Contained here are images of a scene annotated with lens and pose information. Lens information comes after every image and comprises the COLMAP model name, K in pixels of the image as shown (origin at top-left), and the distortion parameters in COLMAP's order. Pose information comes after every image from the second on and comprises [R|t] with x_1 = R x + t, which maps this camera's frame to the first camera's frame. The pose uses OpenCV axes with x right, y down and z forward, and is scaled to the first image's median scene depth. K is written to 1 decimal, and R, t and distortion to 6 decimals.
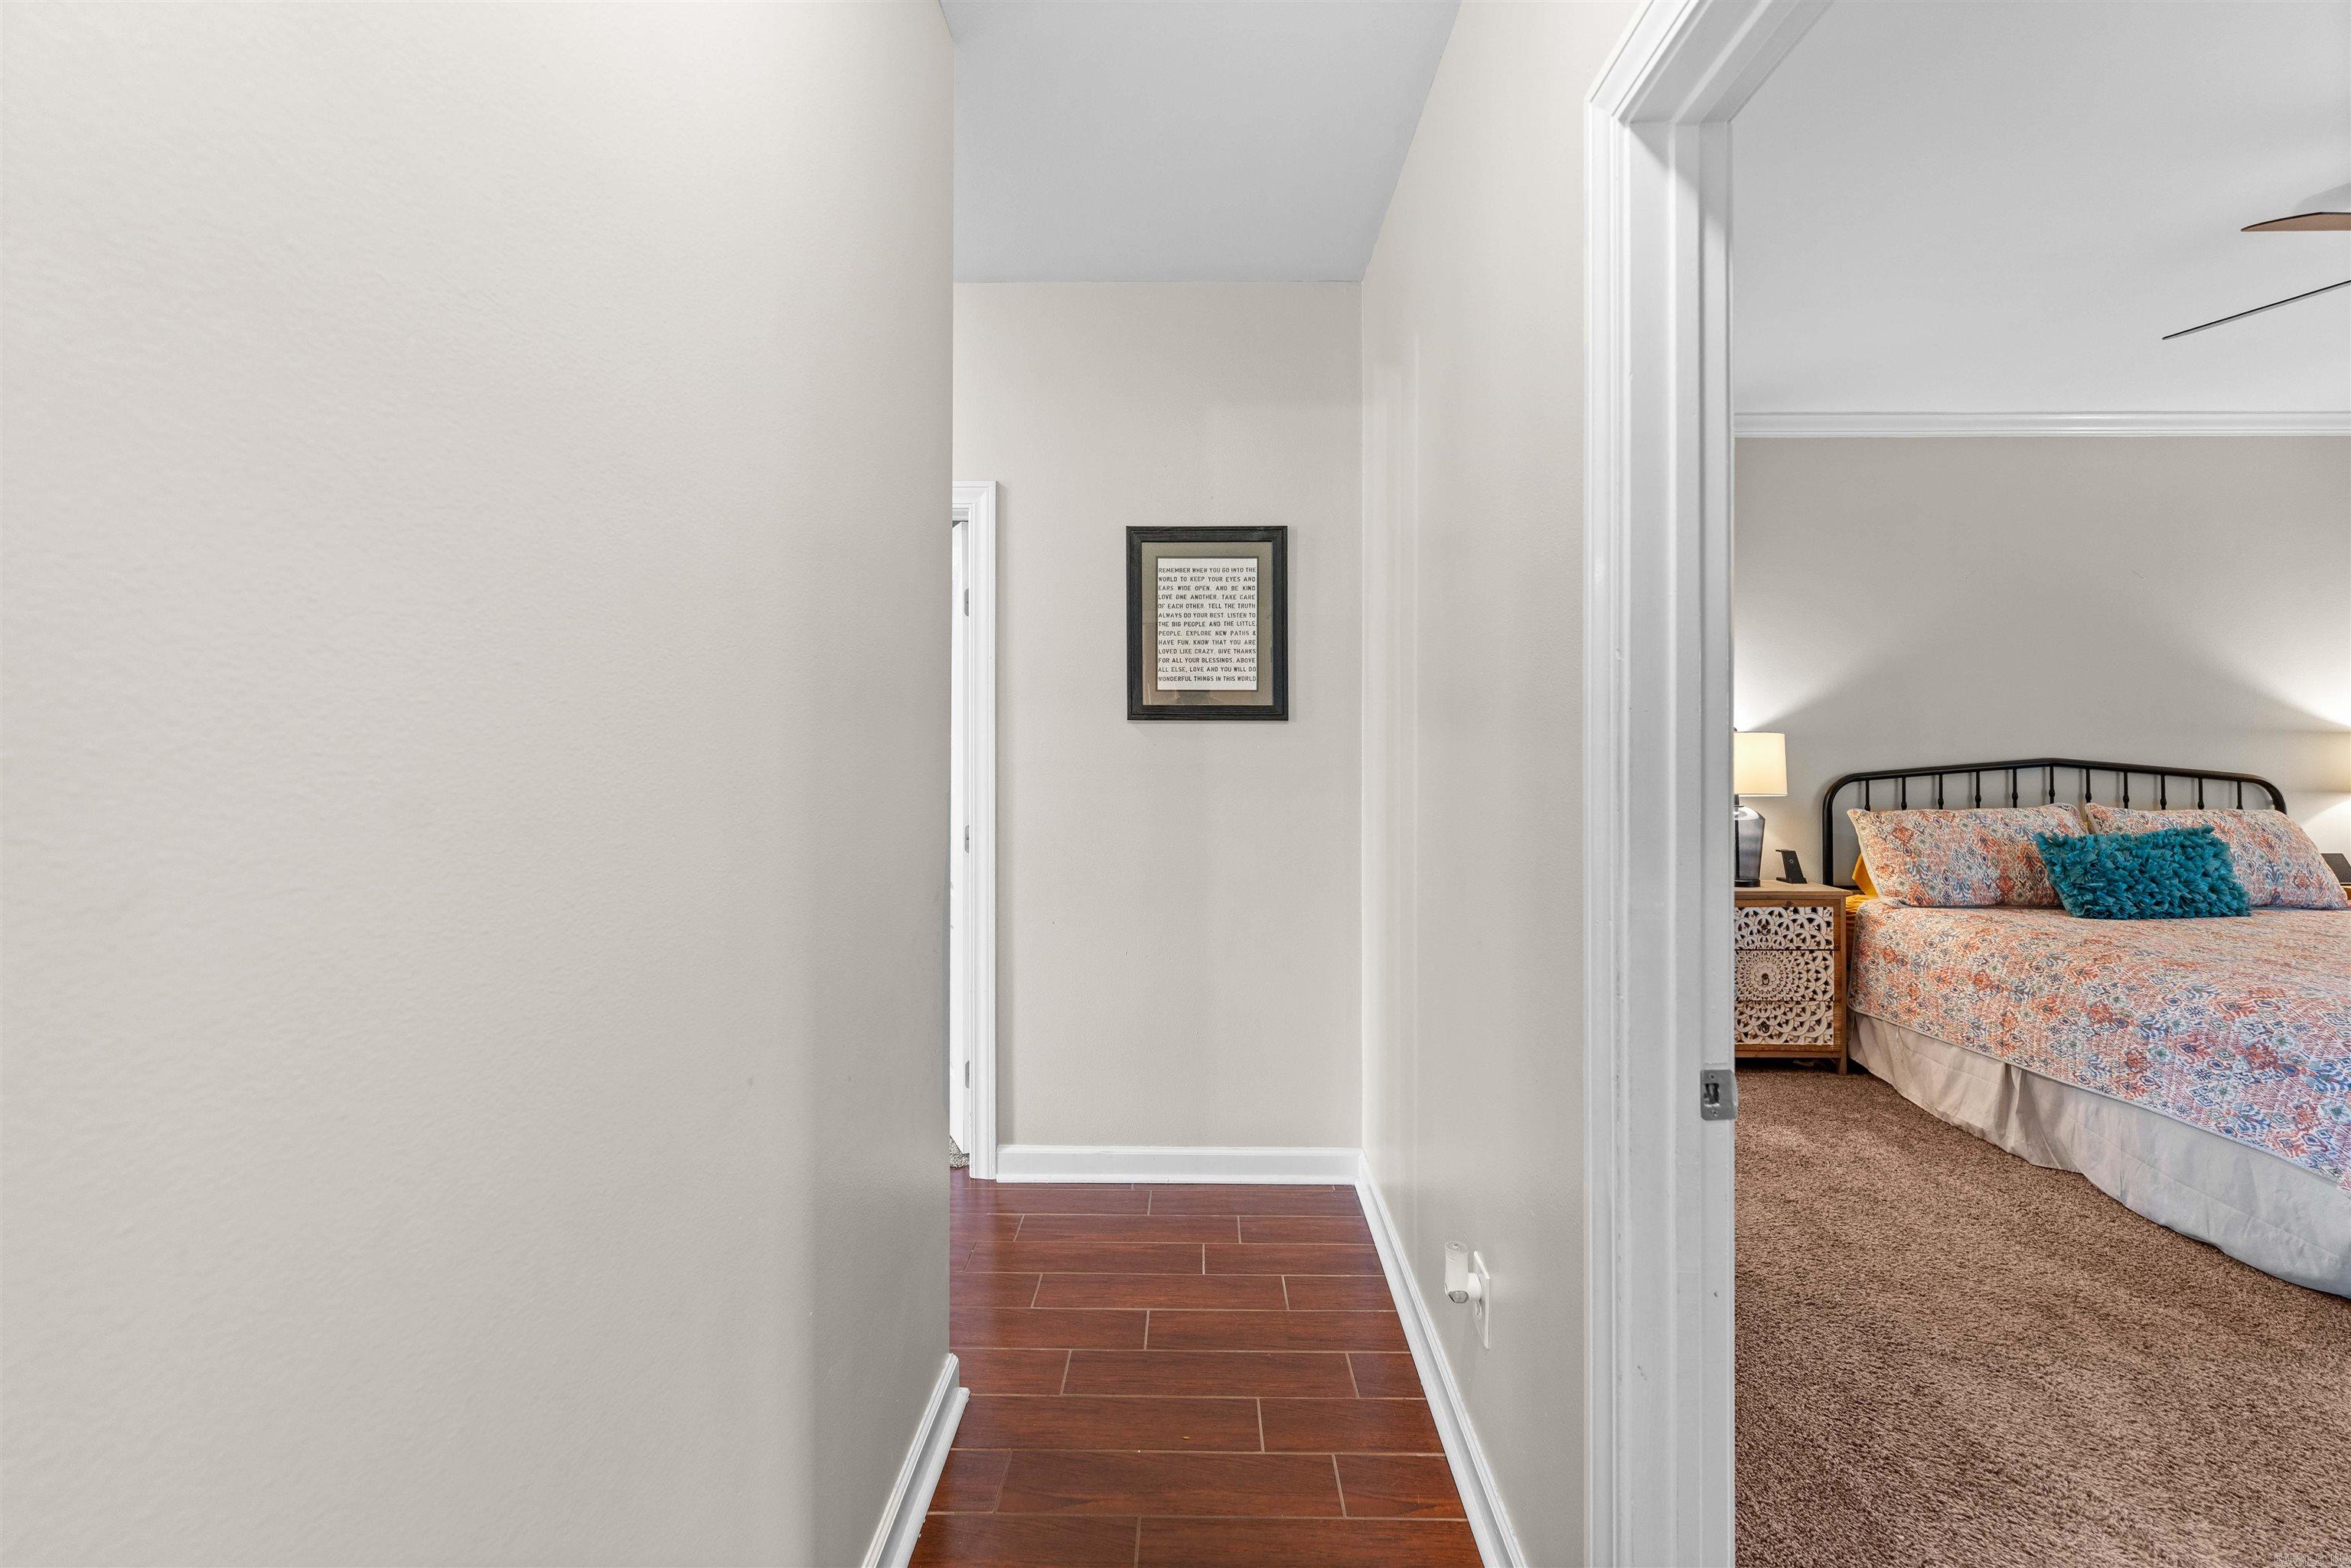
lens RADIAL K [[957.1, 0, 1183.0], [0, 957.1, 732.9], [0, 0, 1]] dist [-0.002154, -0.000140]
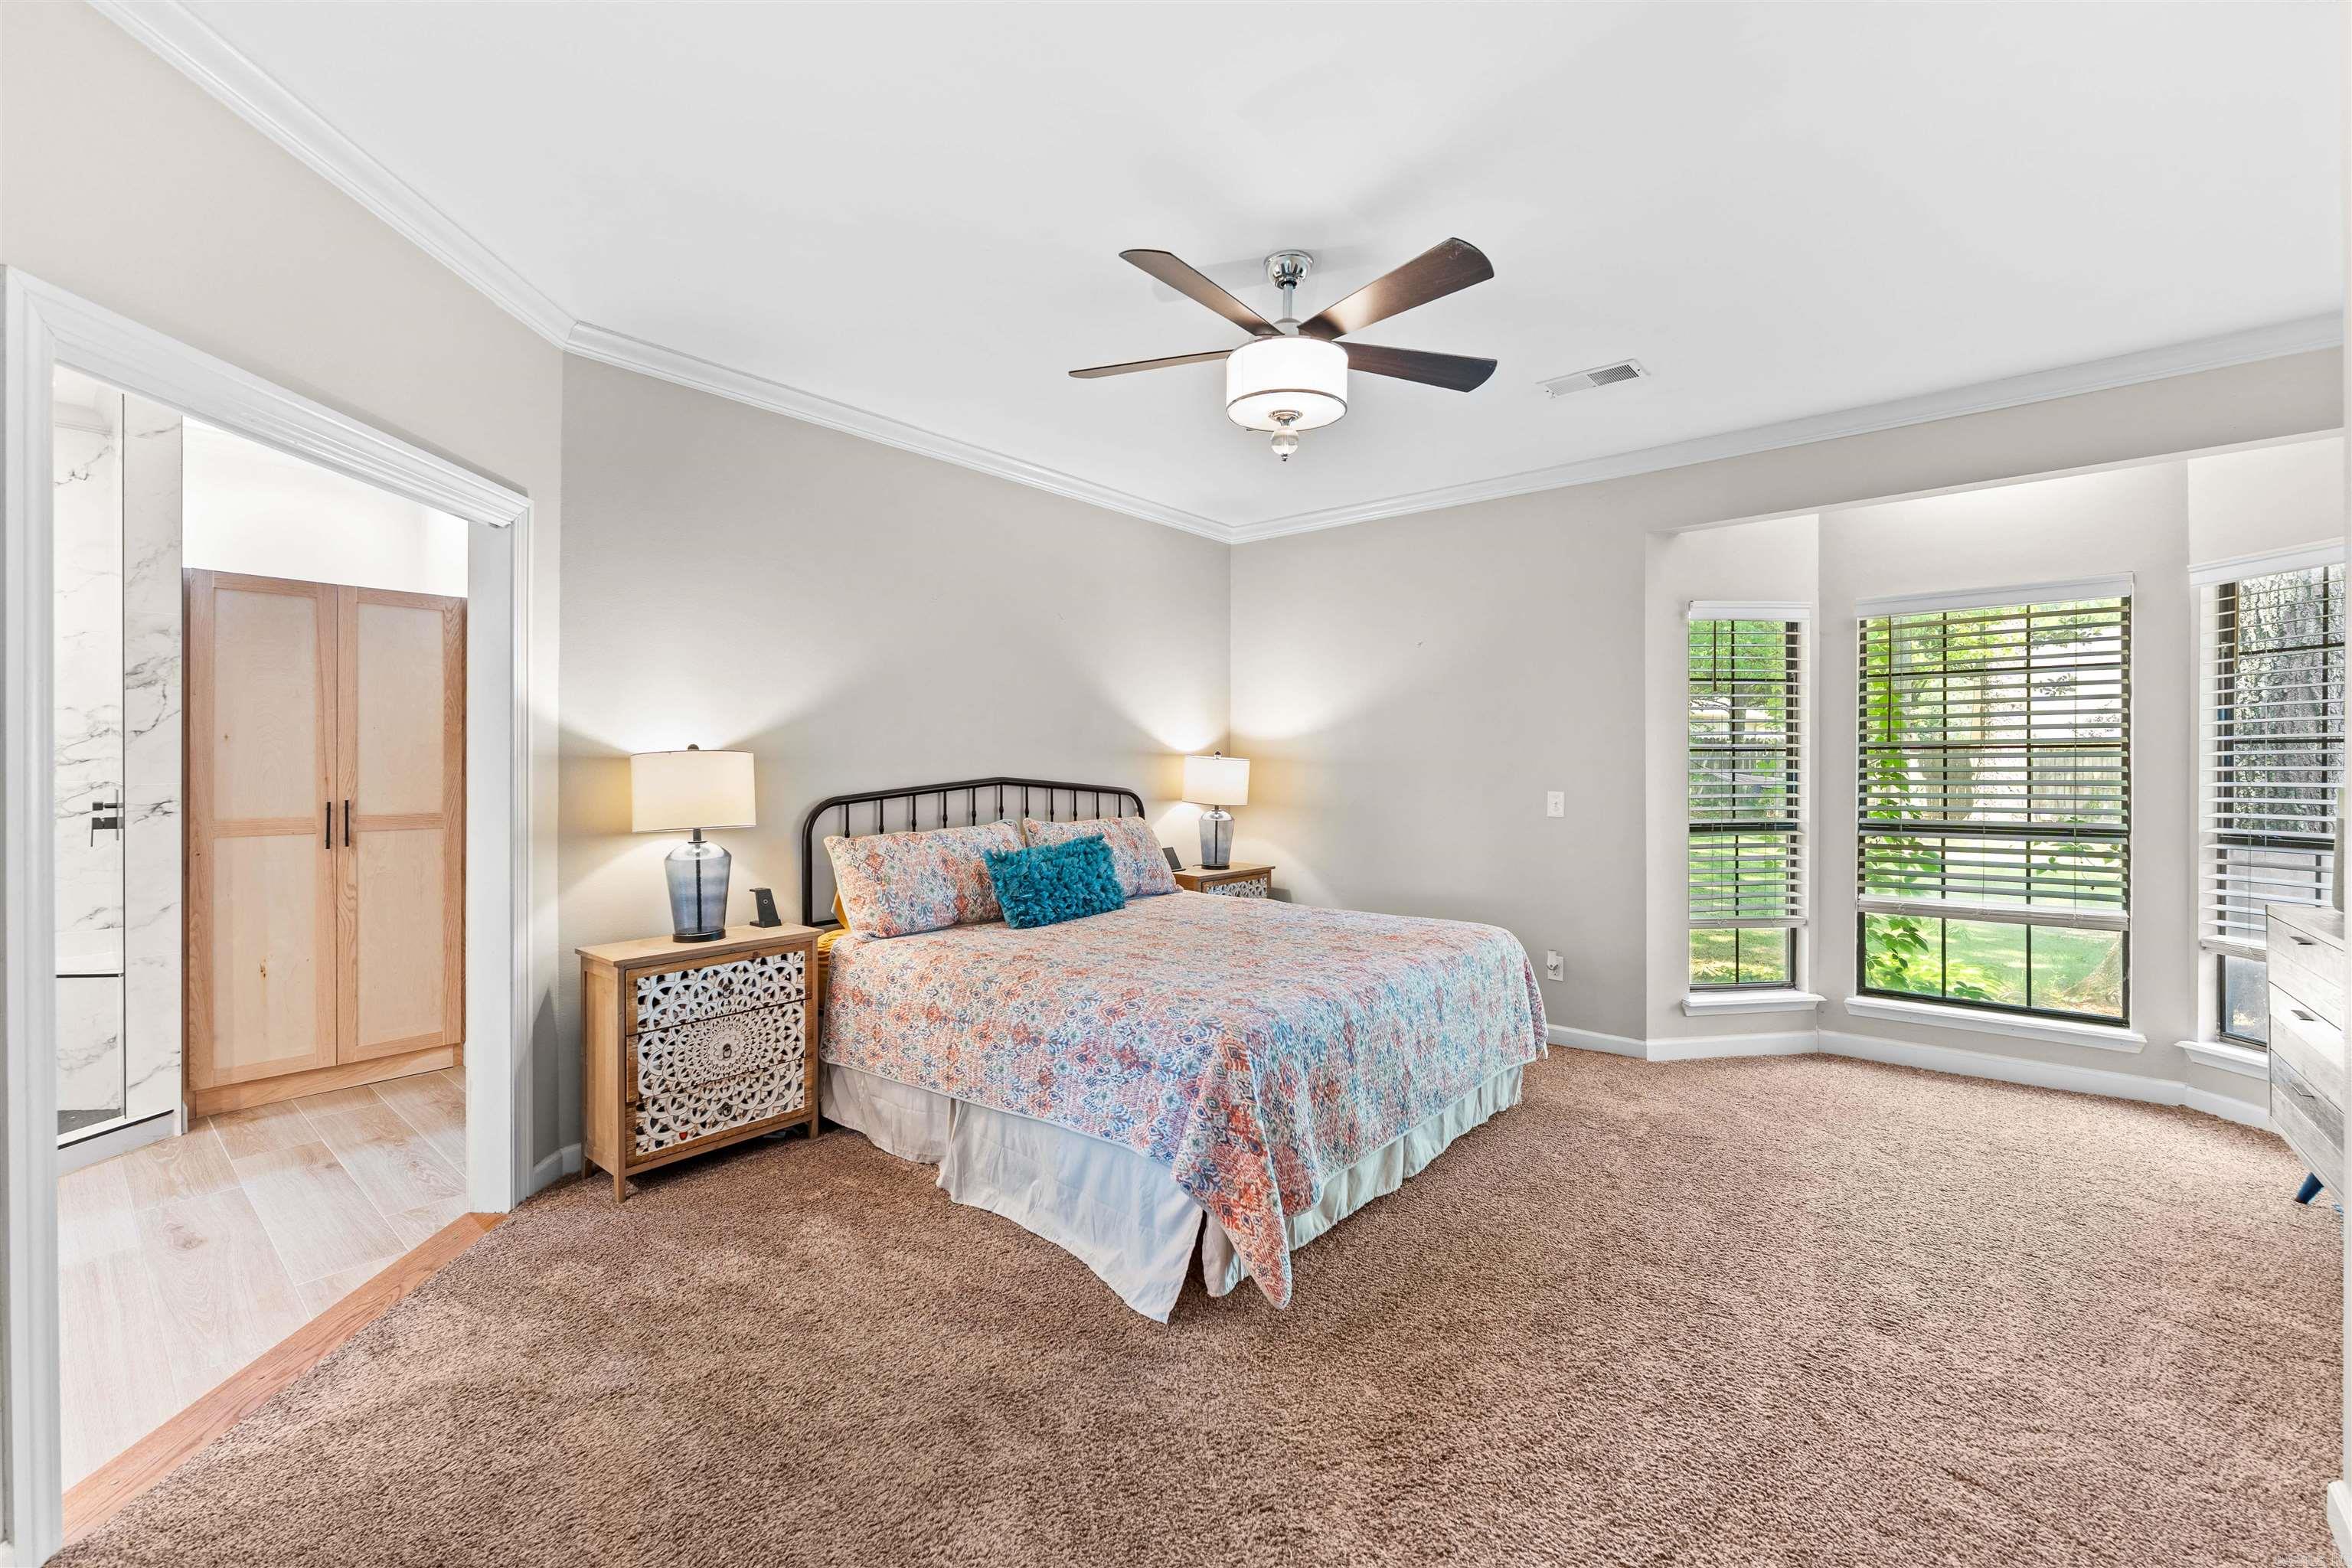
lens RADIAL K [[950.2, 0, 1182.6], [0, 950.2, 757.5], [0, 0, 1]] dist [-0.000045, -0.000147]
pose [[0.623232, 0.003134, 0.782030, 0.213541], [-0.005459, 0.999985, 0.000342, 0.002877], [-0.782018, -0.004482, 0.623240, 0.185687]]
